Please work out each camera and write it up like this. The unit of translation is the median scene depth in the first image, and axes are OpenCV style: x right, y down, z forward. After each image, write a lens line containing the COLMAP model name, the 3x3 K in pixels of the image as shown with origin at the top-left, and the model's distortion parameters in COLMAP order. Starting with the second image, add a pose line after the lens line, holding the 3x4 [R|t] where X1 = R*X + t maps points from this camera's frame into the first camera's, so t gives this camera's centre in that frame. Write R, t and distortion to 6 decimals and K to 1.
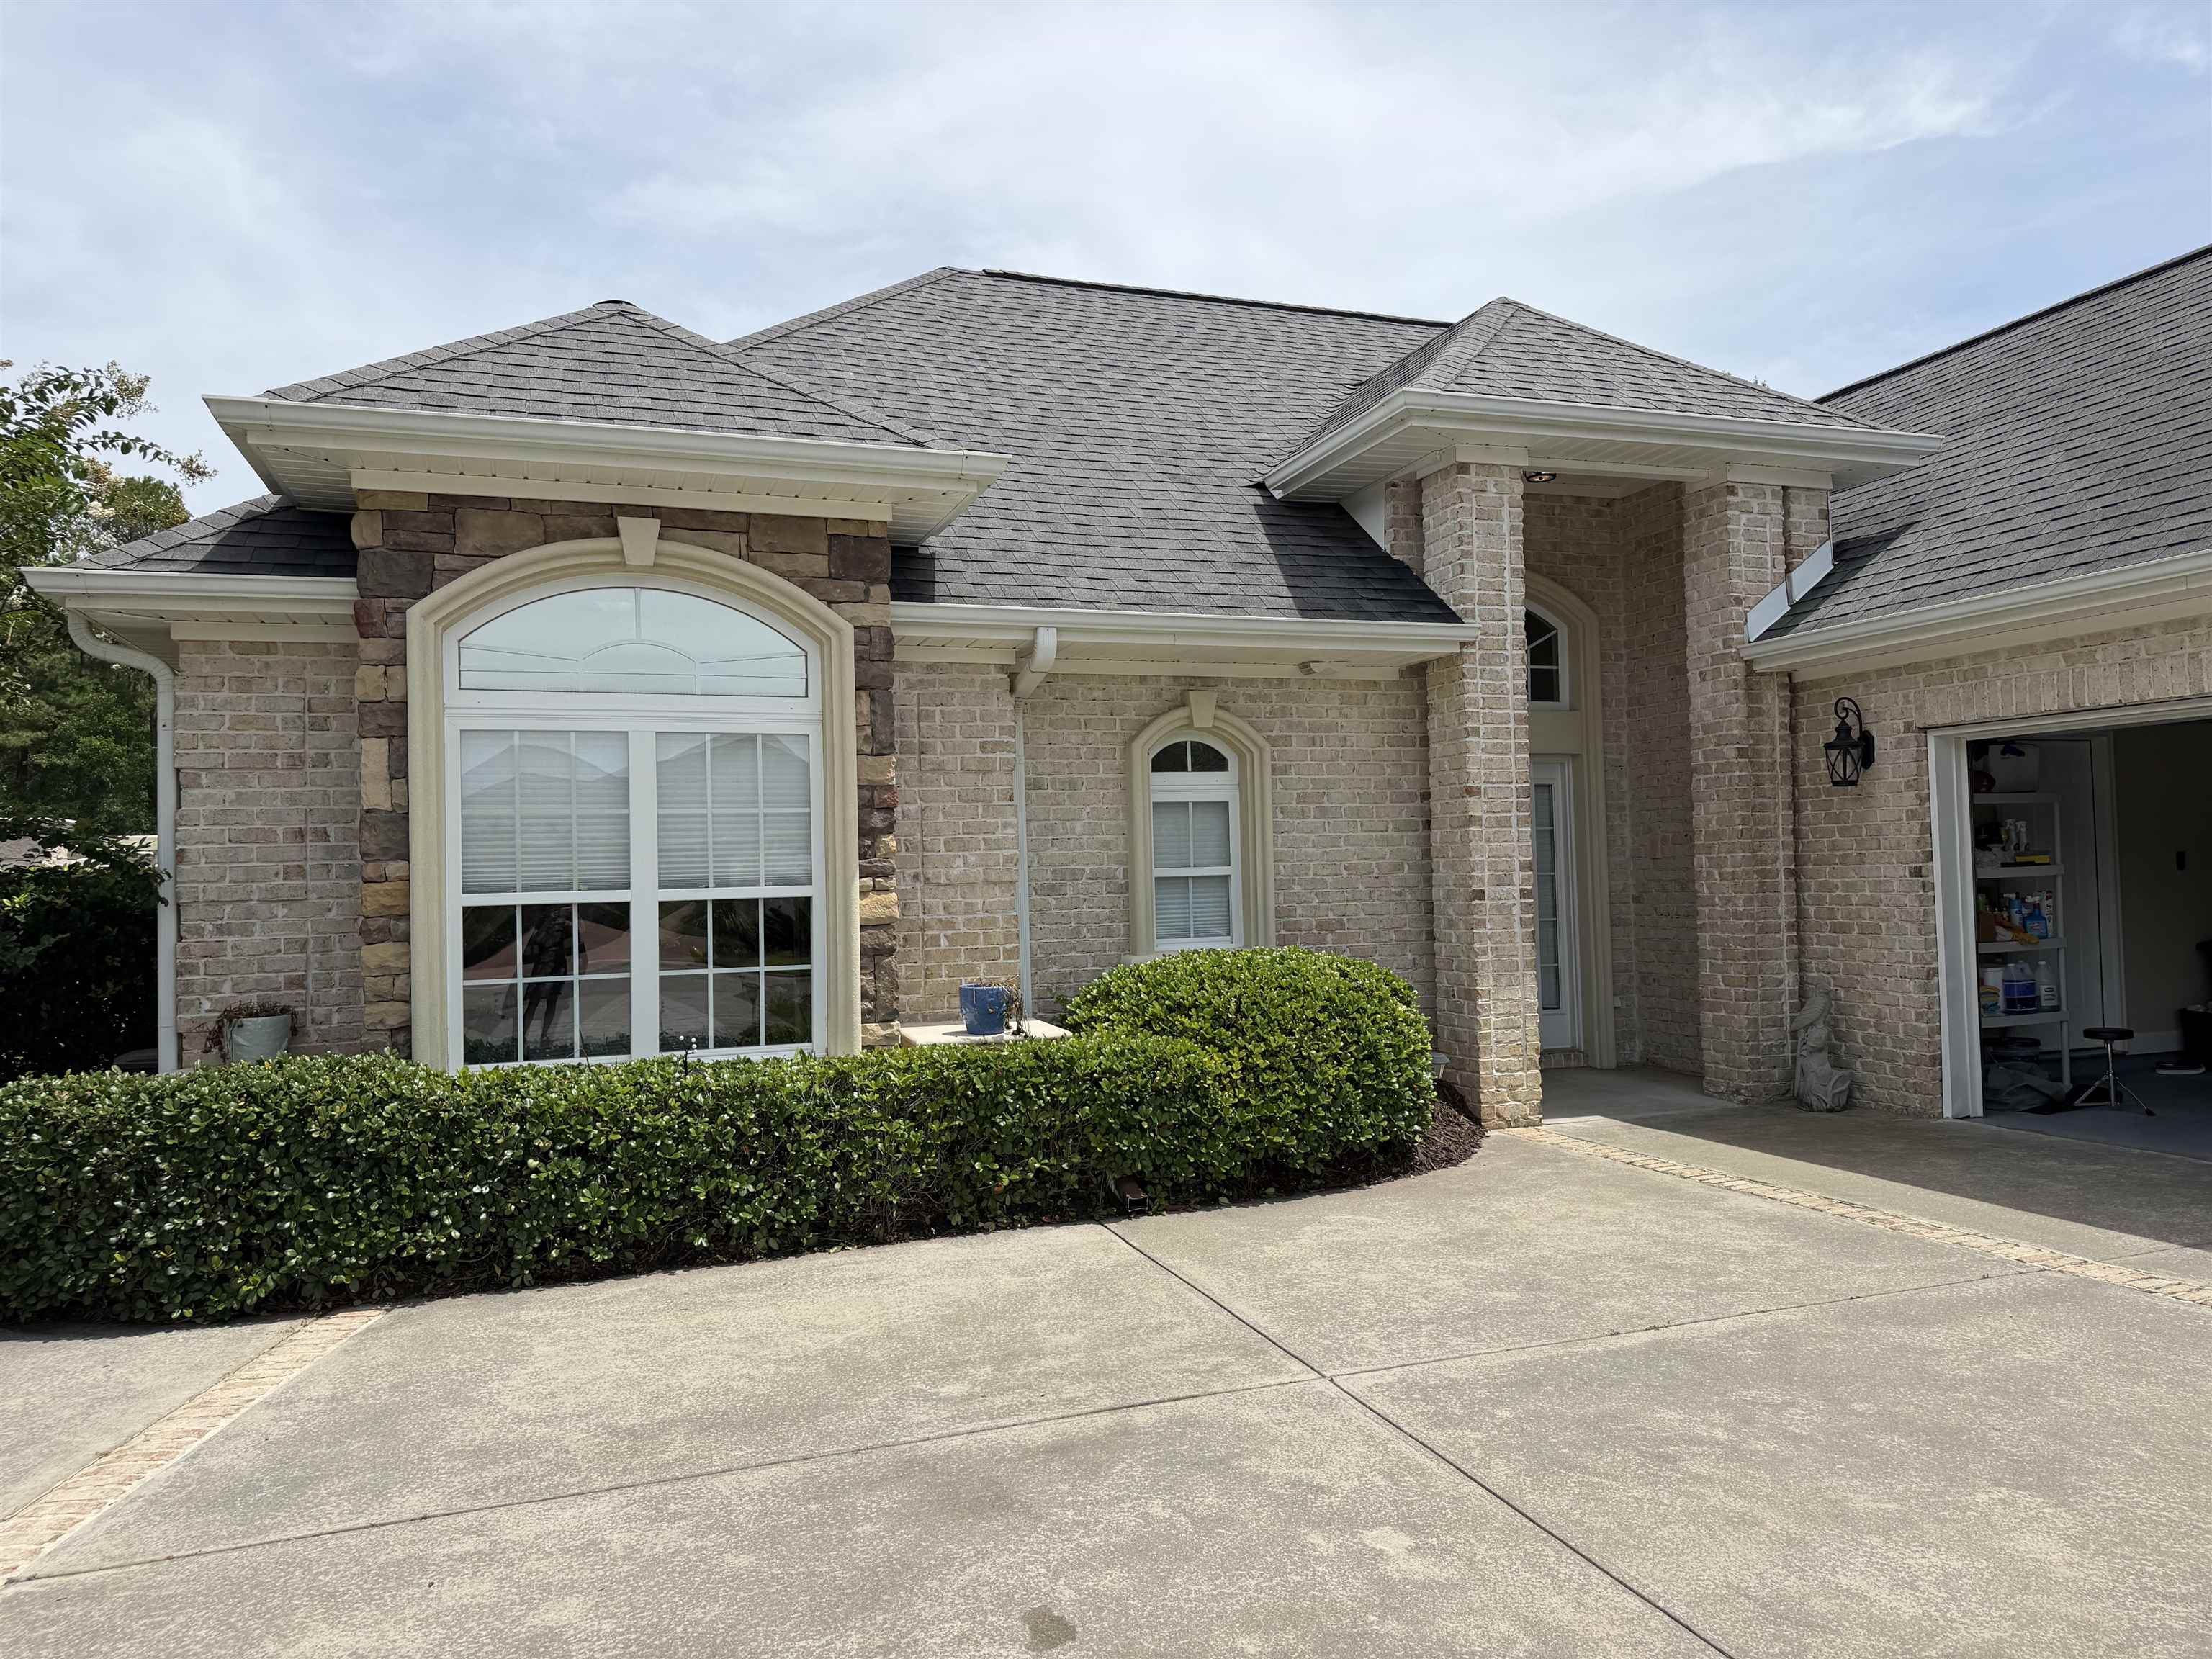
lens RADIAL K [[1554.2, 0, 1106.0], [0, 1554.2, 829.5], [0, 0, 1]] dist [0.138719, -0.233744]
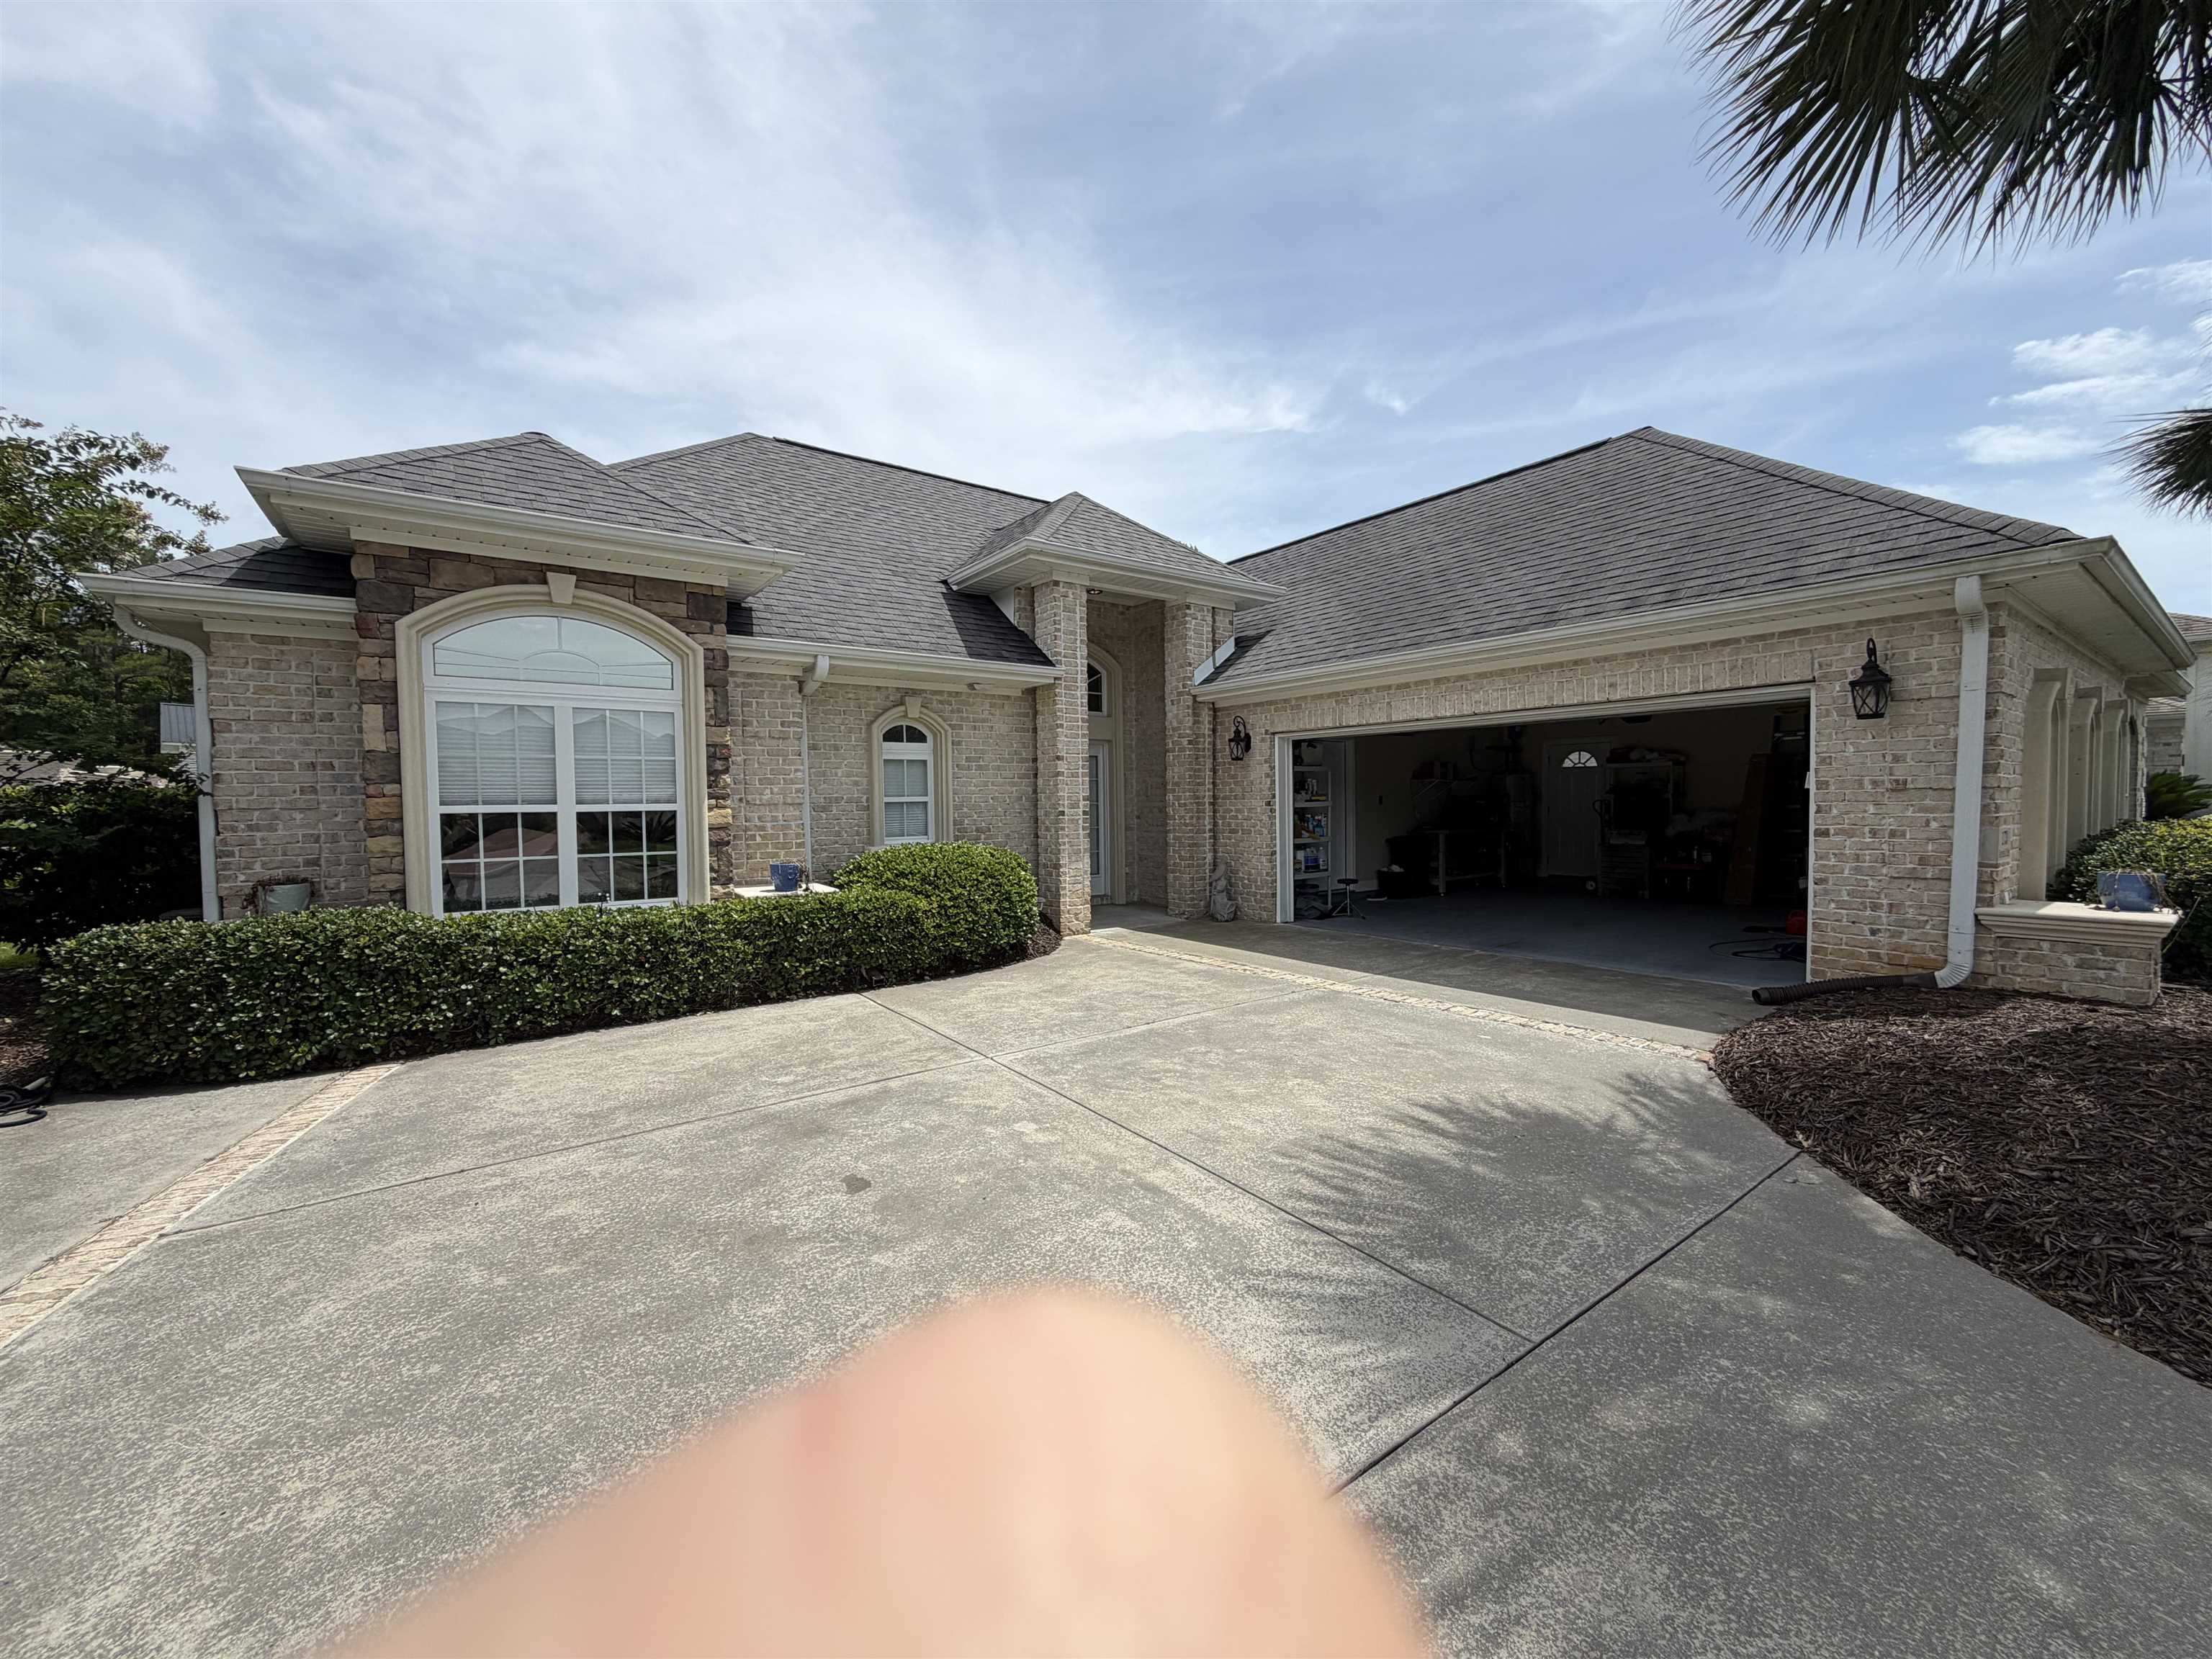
lens RADIAL K [[899.3, 0, 1106.0], [0, 899.3, 829.5], [0, 0, 1]] dist [0.007872, -0.000014]
pose [[0.956050, 0.002309, 0.293195, -0.033647], [-0.018134, 0.998520, 0.051266, 0.005875], [-0.292643, -0.054329, 0.954677, -0.056063]]
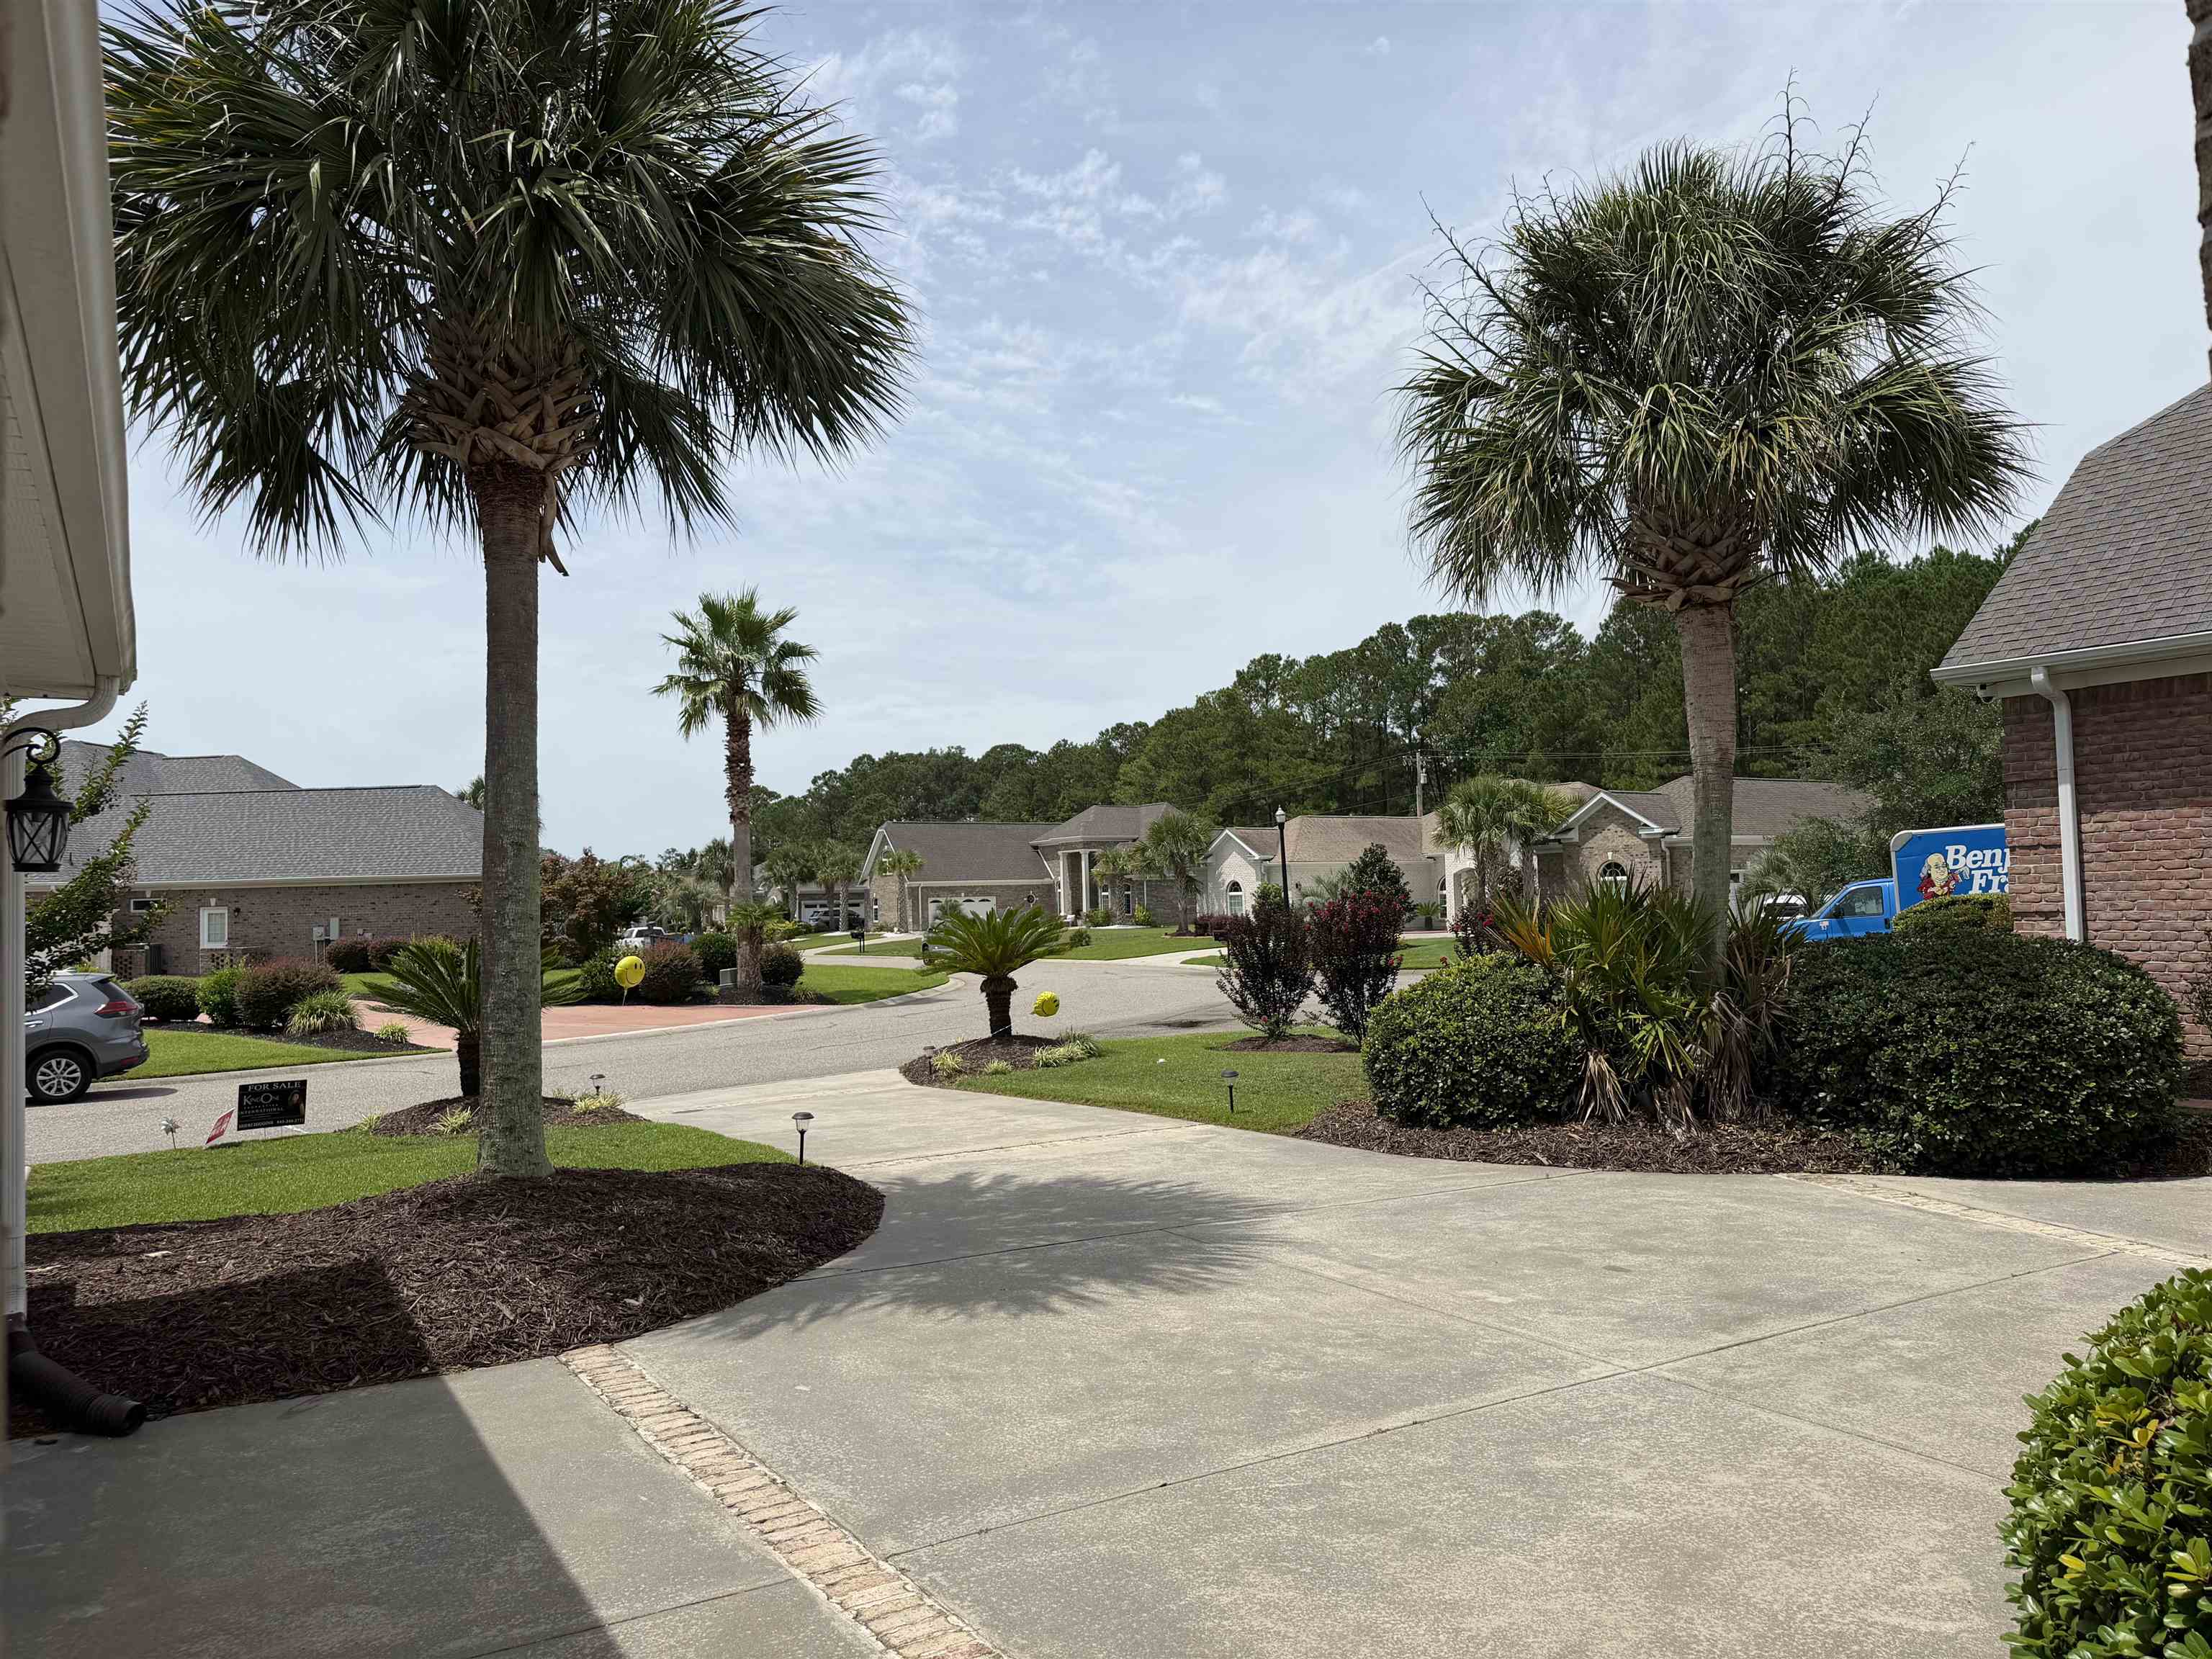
lens RADIAL K [[1519.4, 0, 1109.9], [0, 1519.4, 844.9], [0, 0, 1]] dist [0.031701, -0.040575]
pose [[-0.979224, 0.041848, -0.198419, 0.534219], [0.055829, 0.996296, -0.065396, 0.001199], [0.194947, -0.075115, -0.977933, 1.499494]]
